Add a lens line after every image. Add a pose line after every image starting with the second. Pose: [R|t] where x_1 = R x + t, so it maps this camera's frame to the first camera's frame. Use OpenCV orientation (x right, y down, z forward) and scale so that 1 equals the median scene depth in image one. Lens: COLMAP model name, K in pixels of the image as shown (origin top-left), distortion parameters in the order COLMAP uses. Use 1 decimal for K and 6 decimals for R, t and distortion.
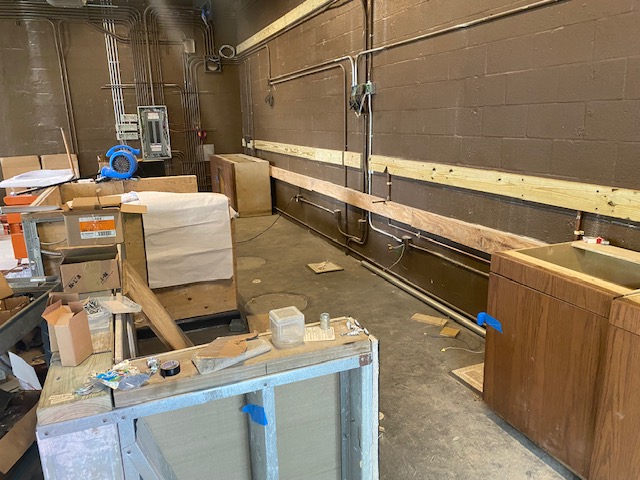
lens RADIAL K [[492.2, 0, 320.0], [0, 492.2, 240.0], [0, 0, 1]] dist [0.000396, -0.006571]
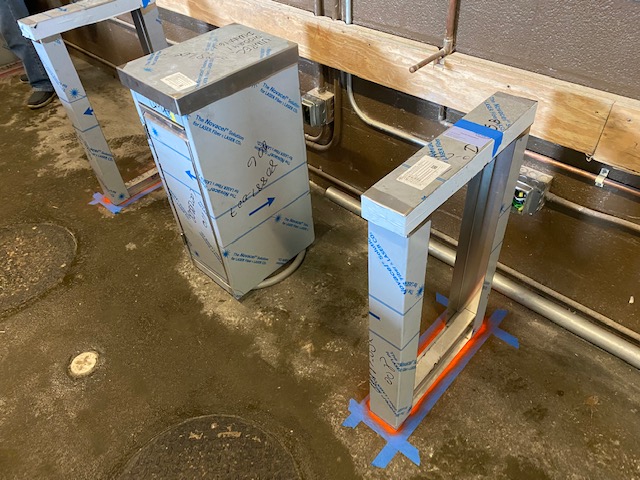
lens RADIAL K [[492.2, 0, 320.0], [0, 492.2, 240.0], [0, 0, 1]] dist [0.000396, -0.006571]
pose [[0.911209, -0.297487, 0.284956, -0.059369], [0.132015, 0.866130, 0.482070, -0.145072], [-0.390219, -0.401648, 0.828498, 0.776485]]
